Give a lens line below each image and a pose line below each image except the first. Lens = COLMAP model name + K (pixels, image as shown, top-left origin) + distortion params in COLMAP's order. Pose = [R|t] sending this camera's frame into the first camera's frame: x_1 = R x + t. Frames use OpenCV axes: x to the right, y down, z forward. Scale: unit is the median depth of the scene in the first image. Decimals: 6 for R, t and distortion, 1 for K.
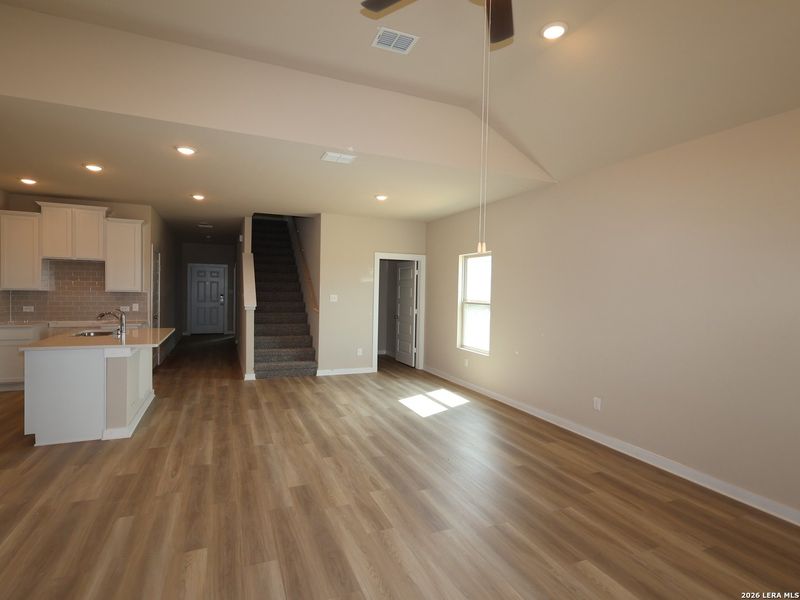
lens RADIAL K [[411.6, 0, 400.0], [0, 411.6, 300.0], [0, 0, 1]] dist [0.000685, 0.000052]
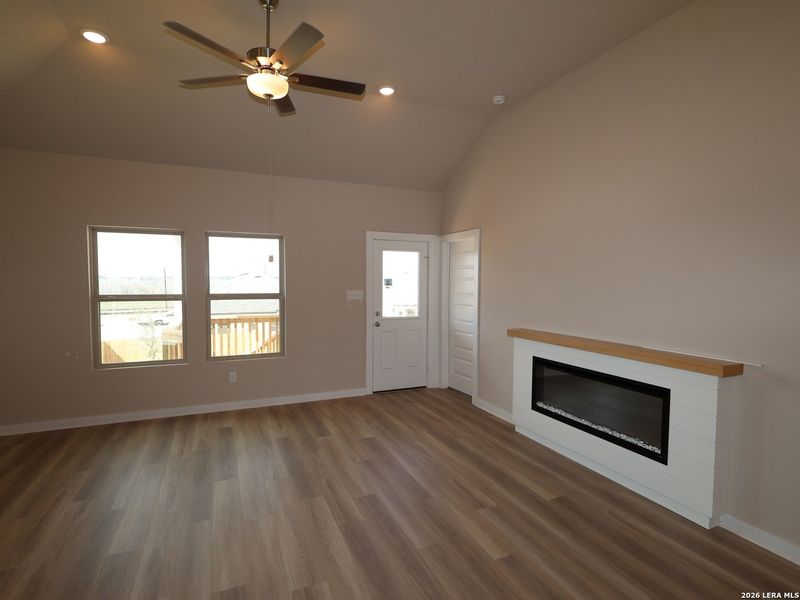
lens RADIAL K [[411.6, 0, 400.0], [0, 411.6, 300.0], [0, 0, 1]] dist [0.000685, 0.000052]
pose [[-0.999588, -0.027981, -0.006417, -0.212595], [-0.028368, 0.997045, 0.071392, -0.067056], [0.004400, 0.071545, -0.997428, 1.837595]]
